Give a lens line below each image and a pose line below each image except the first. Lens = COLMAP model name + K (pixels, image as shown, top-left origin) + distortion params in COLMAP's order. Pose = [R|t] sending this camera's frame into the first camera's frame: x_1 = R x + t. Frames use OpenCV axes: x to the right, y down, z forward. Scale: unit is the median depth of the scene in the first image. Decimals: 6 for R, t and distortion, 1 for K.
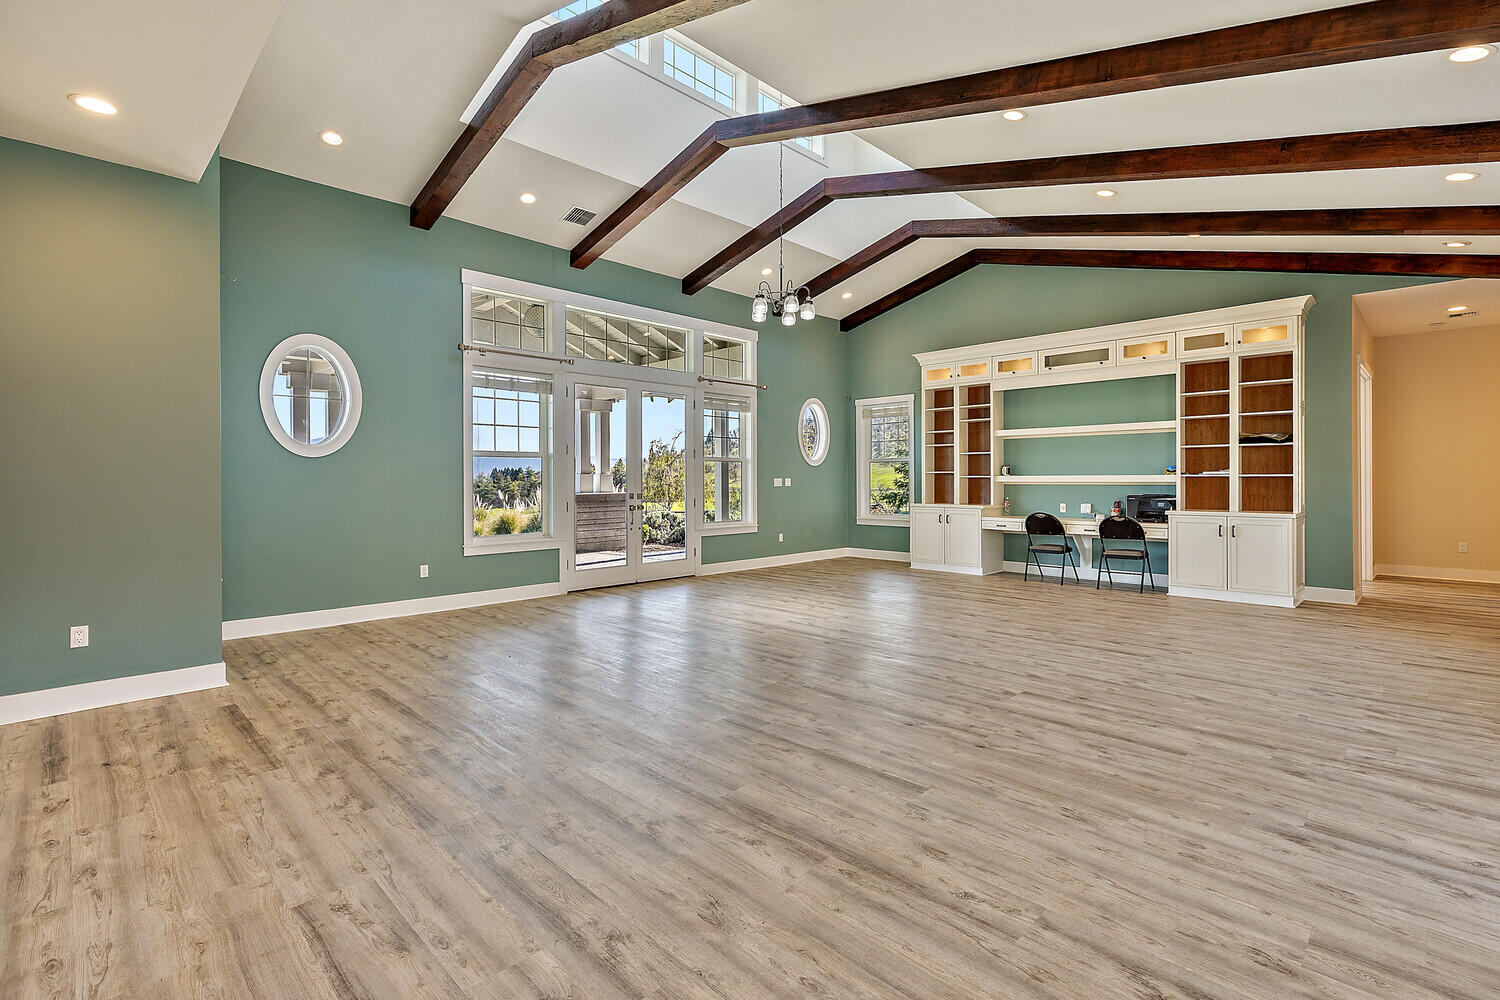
lens RADIAL K [[689.6, 0, 752.8], [0, 689.6, 488.2], [0, 0, 1]] dist [0.002910, -0.000108]
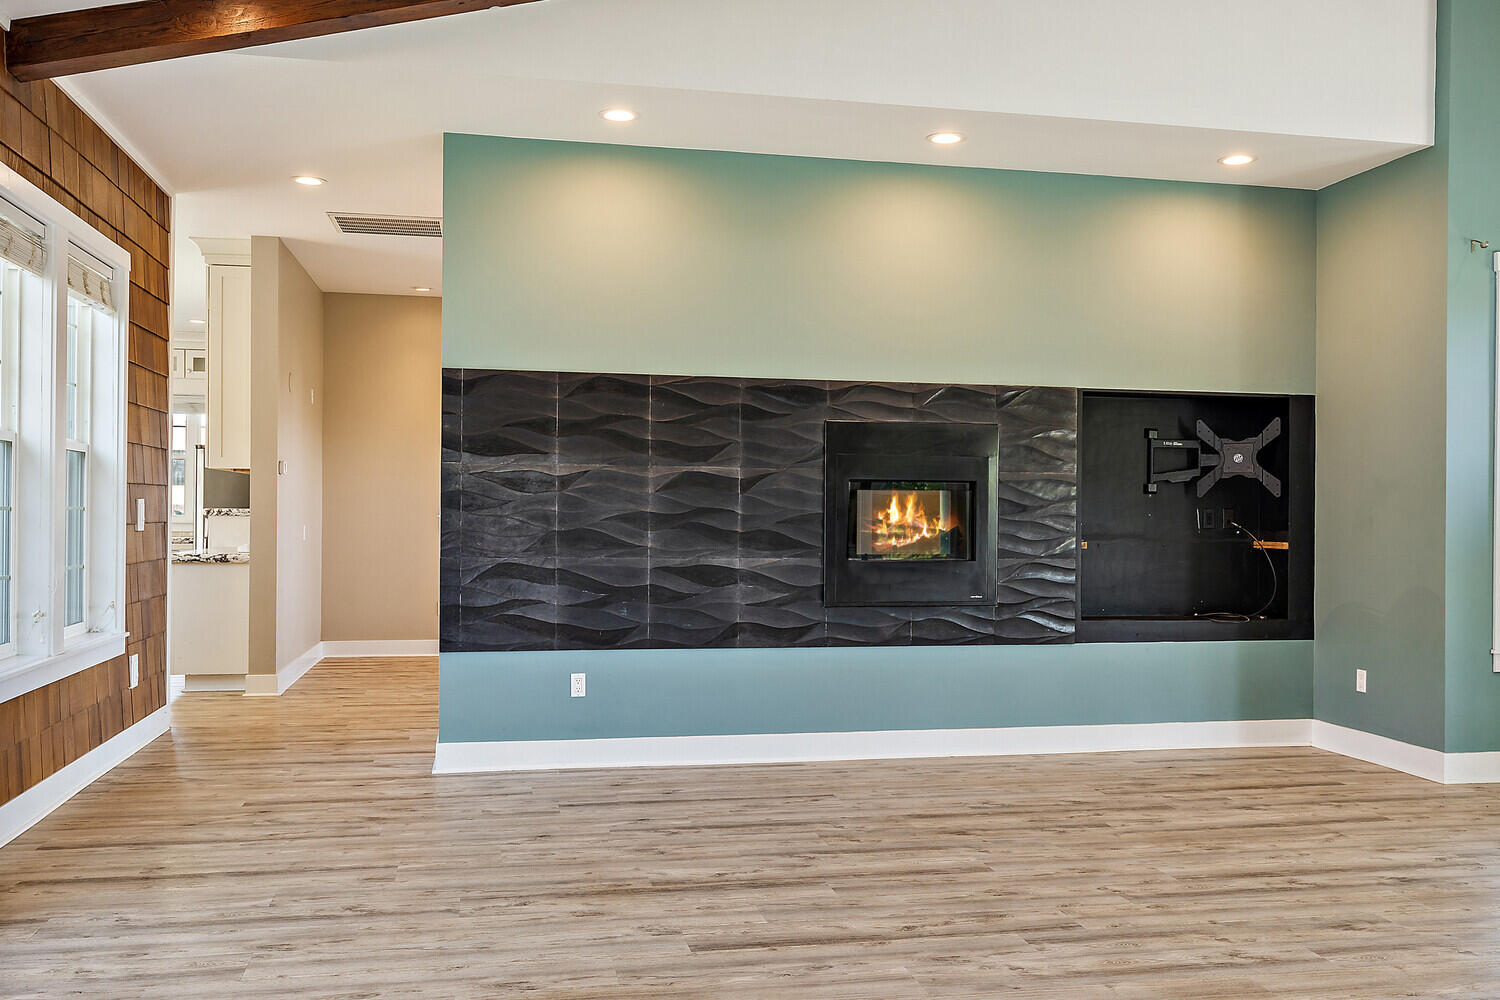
lens RADIAL K [[1334.6, 0, 751.1], [0, 1334.6, 501.0], [0, 0, 1]] dist [-0.013649, -0.010635]
pose [[-0.551077, -0.006891, -0.834426, 1.639375], [-0.020331, 0.999780, 0.005171, -0.033360], [0.834207, 0.019814, -0.551096, 2.166822]]
